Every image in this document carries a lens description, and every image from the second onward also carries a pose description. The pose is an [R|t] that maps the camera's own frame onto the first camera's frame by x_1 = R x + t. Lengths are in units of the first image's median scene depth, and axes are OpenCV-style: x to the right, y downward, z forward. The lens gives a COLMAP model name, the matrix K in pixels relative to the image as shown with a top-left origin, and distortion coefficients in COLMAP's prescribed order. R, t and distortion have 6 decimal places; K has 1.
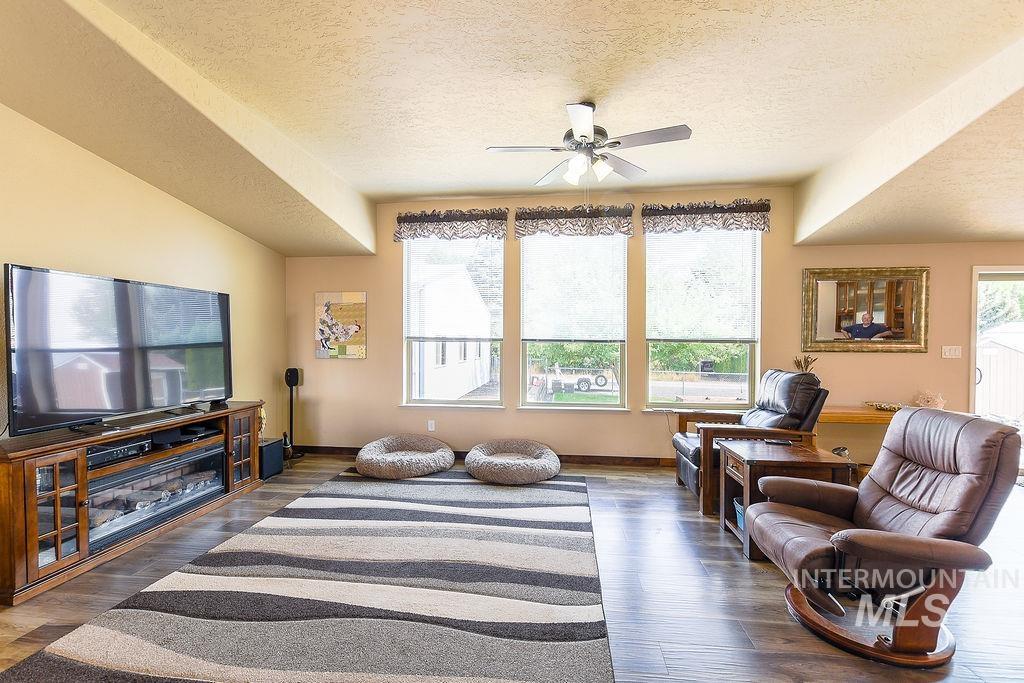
lens RADIAL K [[442.0, 0, 506.5], [0, 442.0, 345.2], [0, 0, 1]] dist [0.007590, -0.001684]
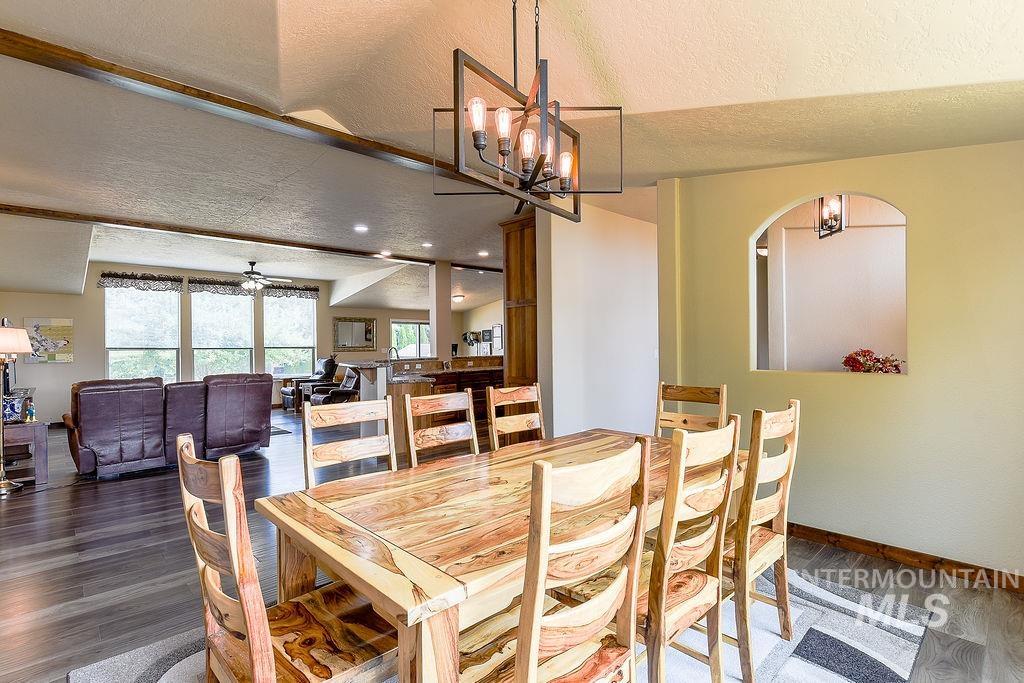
lens RADIAL K [[486.7, 0, 514.7], [0, 486.7, 347.2], [0, 0, 1]] dist [0.000771, -0.002159]
pose [[0.631209, -0.013549, 0.775494, -0.752342], [0.020615, 0.999787, 0.000689, 0.009764], [-0.775339, 0.015552, 0.631354, -1.421245]]
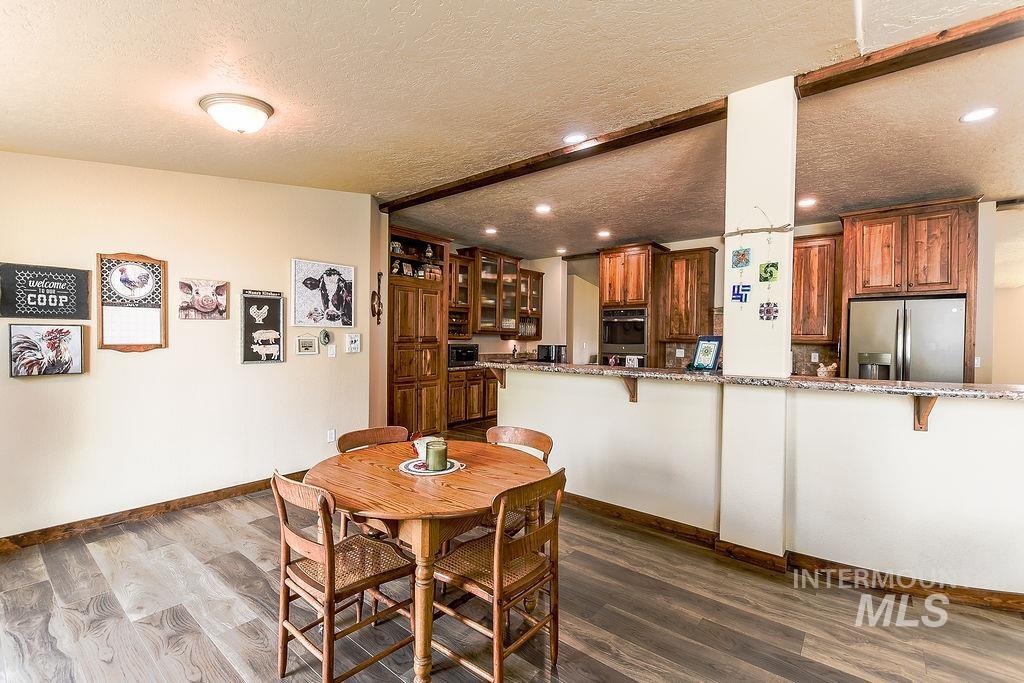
lens RADIAL K [[442.0, 0, 511.7], [0, 442.0, 345.1], [0, 0, 1]] dist [0.007590, -0.001684]
pose [[-0.847981, -0.020227, 0.529641, 0.616121], [-0.008343, 0.999657, 0.024818, -0.008466], [-0.529962, 0.016626, -0.847859, 0.847021]]
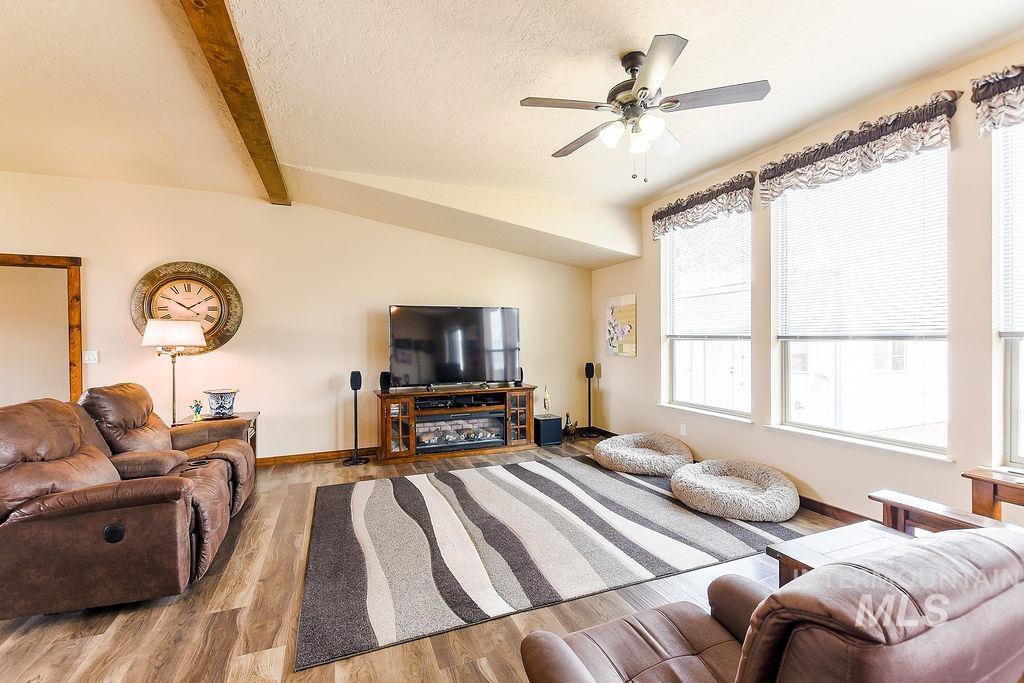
lens RADIAL K [[442.0, 0, 509.3], [0, 442.0, 341.2], [0, 0, 1]] dist [0.007590, -0.001684]
pose [[0.478335, -0.005463, -0.878160, 0.534155], [0.001770, 0.999985, -0.005257, -0.001398], [0.878176, 0.000961, 0.478337, 0.260823]]
